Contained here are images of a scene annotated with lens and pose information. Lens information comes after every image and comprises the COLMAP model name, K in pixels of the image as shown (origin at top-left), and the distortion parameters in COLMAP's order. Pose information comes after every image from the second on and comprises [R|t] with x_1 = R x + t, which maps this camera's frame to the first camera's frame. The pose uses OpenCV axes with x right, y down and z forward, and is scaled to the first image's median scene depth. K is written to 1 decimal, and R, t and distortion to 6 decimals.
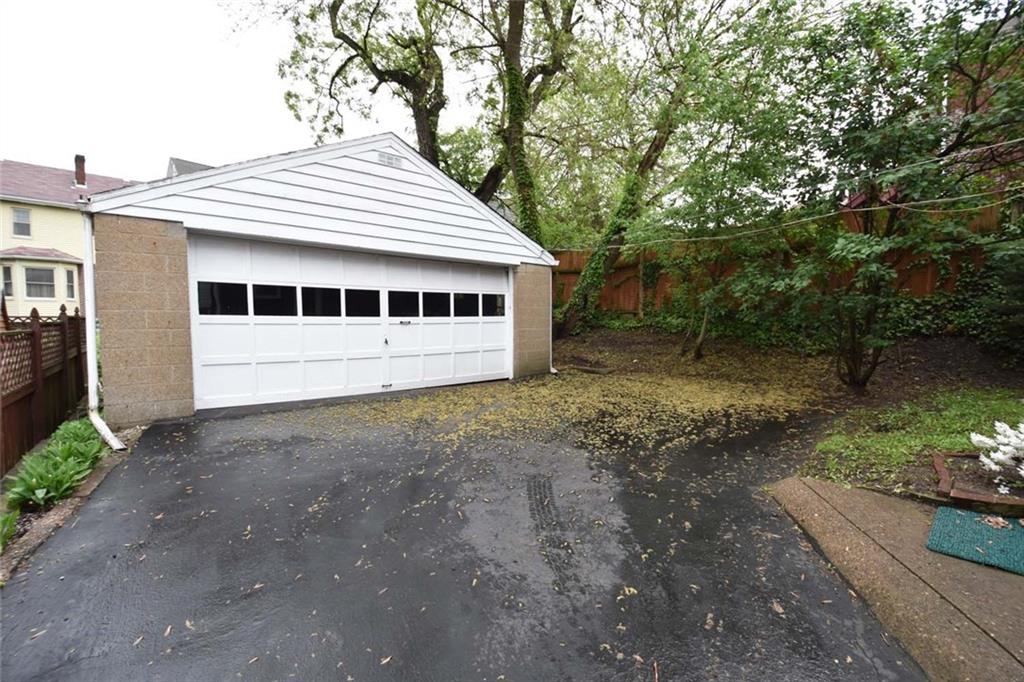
lens RADIAL K [[455.5, 0, 522.3], [0, 455.5, 364.0], [0, 0, 1]] dist [-0.022169, -0.005809]
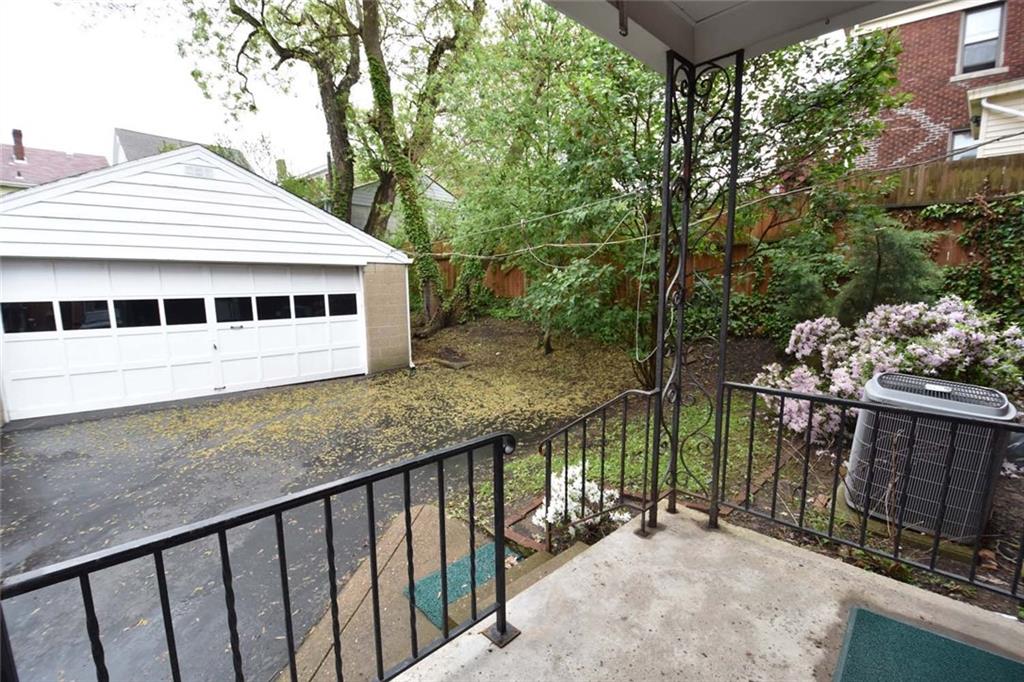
lens RADIAL K [[455.5, 0, 531.6], [0, 455.5, 359.6], [0, 0, 1]] dist [-0.022169, -0.005809]
pose [[0.999839, -0.007794, 0.016132, 0.392126], [0.006599, 0.997320, 0.072868, -0.086863], [-0.016656, -0.072750, 0.997211, -0.042882]]
